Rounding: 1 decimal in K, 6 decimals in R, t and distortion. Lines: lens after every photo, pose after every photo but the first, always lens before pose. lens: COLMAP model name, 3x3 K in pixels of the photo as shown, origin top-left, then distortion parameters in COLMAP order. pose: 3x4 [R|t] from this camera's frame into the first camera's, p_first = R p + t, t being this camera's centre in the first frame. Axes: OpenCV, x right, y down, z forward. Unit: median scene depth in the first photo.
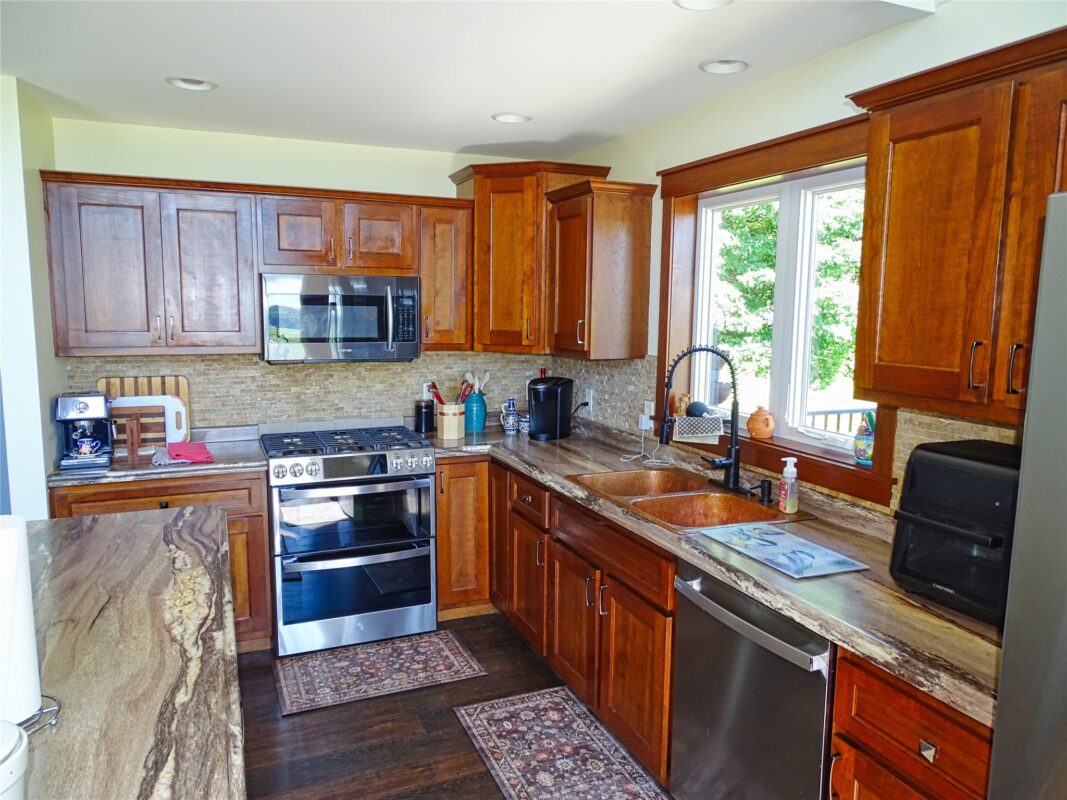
lens RADIAL K [[742.5, 0, 533.5], [0, 742.5, 400.0], [0, 0, 1]] dist [-0.021771, 0.001329]
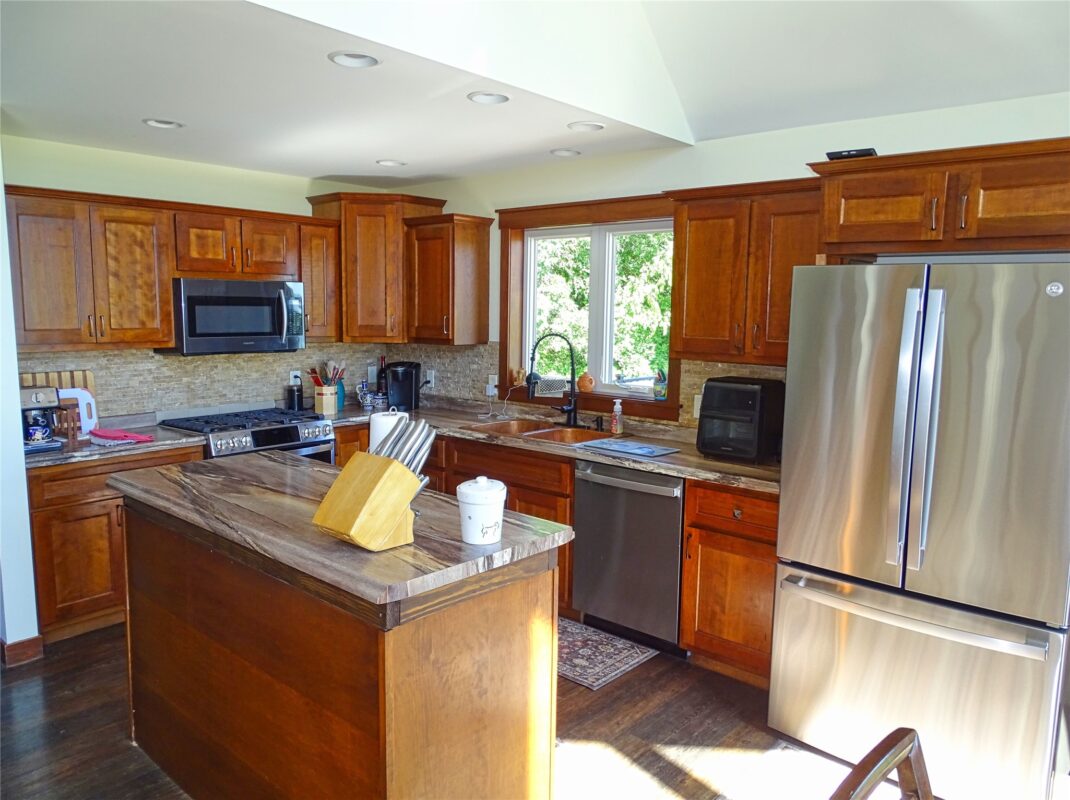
lens RADIAL K [[744.5, 0, 535.0], [0, 744.5, 400.0], [0, 0, 1]] dist [-0.021771, 0.001329]
pose [[0.907248, -0.053966, 0.417119, -0.353267], [0.052798, 0.998502, 0.014346, 0.032697], [-0.417268, 0.009007, 0.908739, -0.289573]]
